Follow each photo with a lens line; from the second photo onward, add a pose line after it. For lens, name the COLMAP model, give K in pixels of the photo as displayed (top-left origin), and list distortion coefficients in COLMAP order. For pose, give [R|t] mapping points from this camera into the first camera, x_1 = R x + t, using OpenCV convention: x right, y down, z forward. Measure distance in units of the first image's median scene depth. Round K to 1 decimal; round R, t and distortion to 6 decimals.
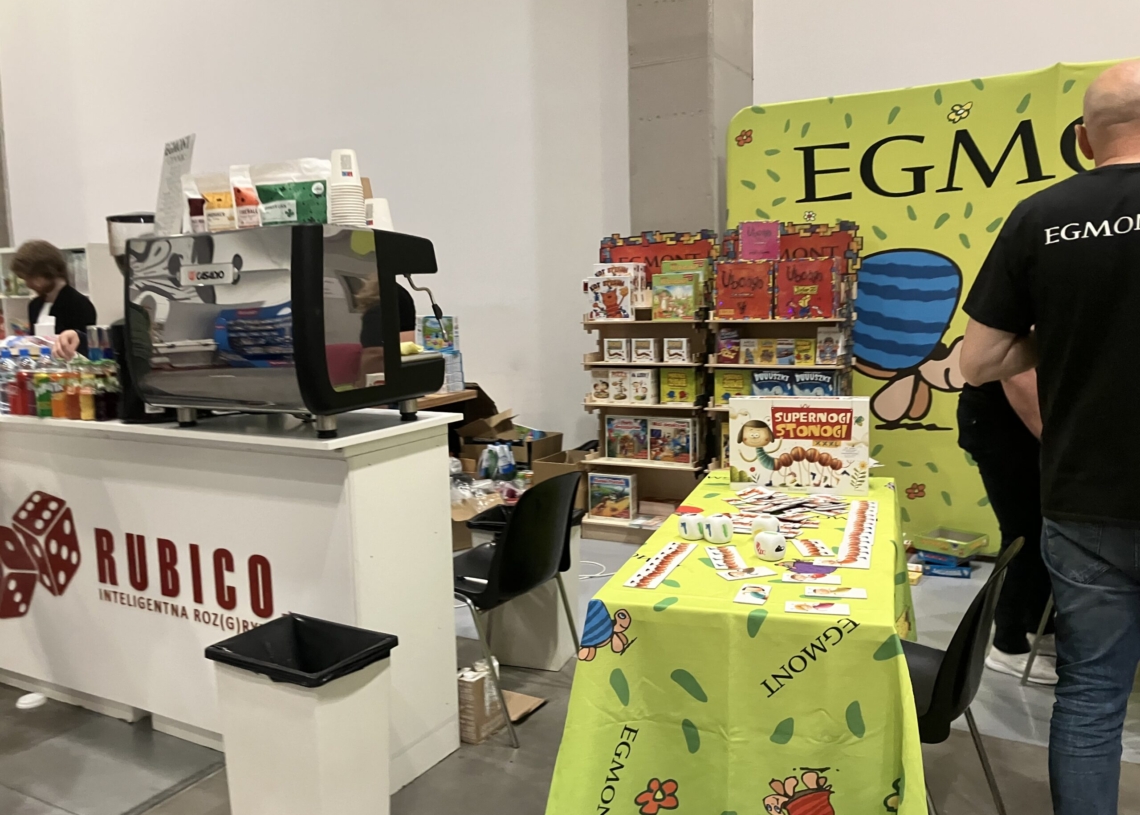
lens RADIAL K [[949.0, 0, 599.9], [0, 949.0, 404.9], [0, 0, 1]] dist [0.044727, -0.009219]
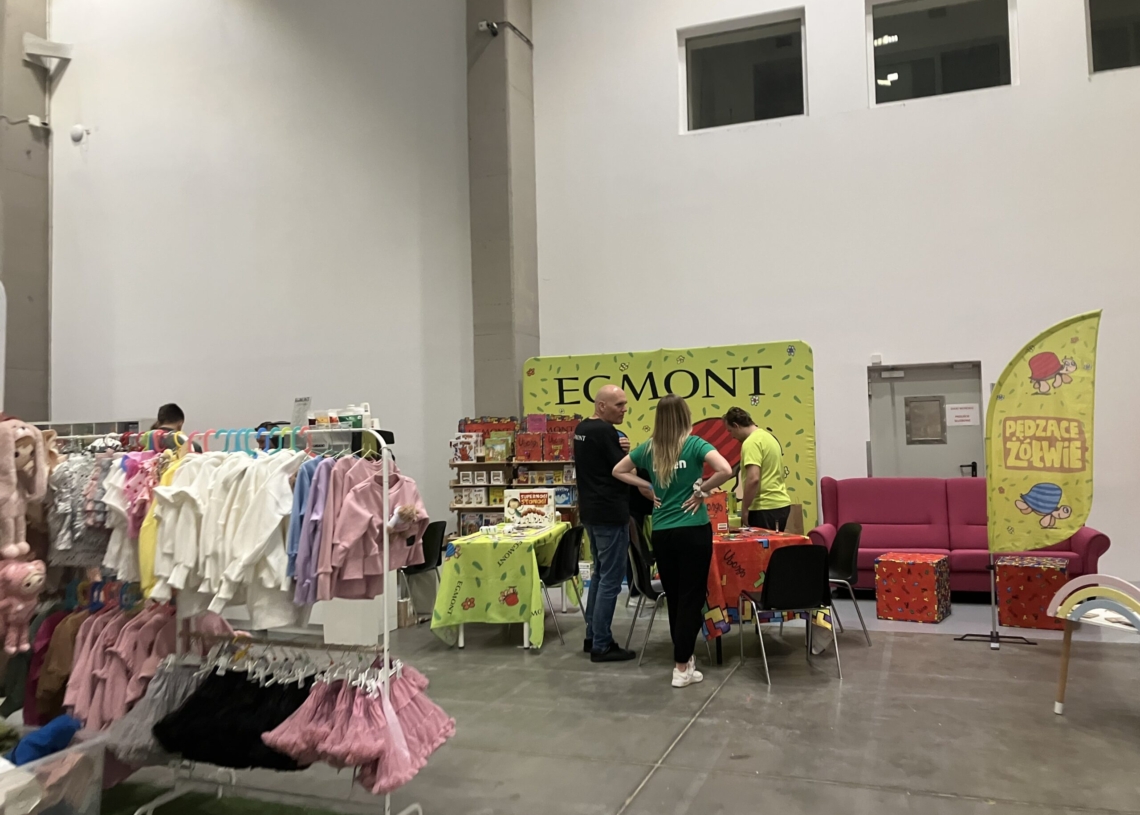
lens RADIAL K [[949.0, 0, 599.9], [0, 949.0, 404.9], [0, 0, 1]] dist [0.044727, -0.009219]
pose [[0.990926, 0.005013, 0.134315, 0.028784], [0.015830, 0.987996, -0.153665, 0.107034], [-0.133473, 0.154397, 0.978952, -1.046988]]
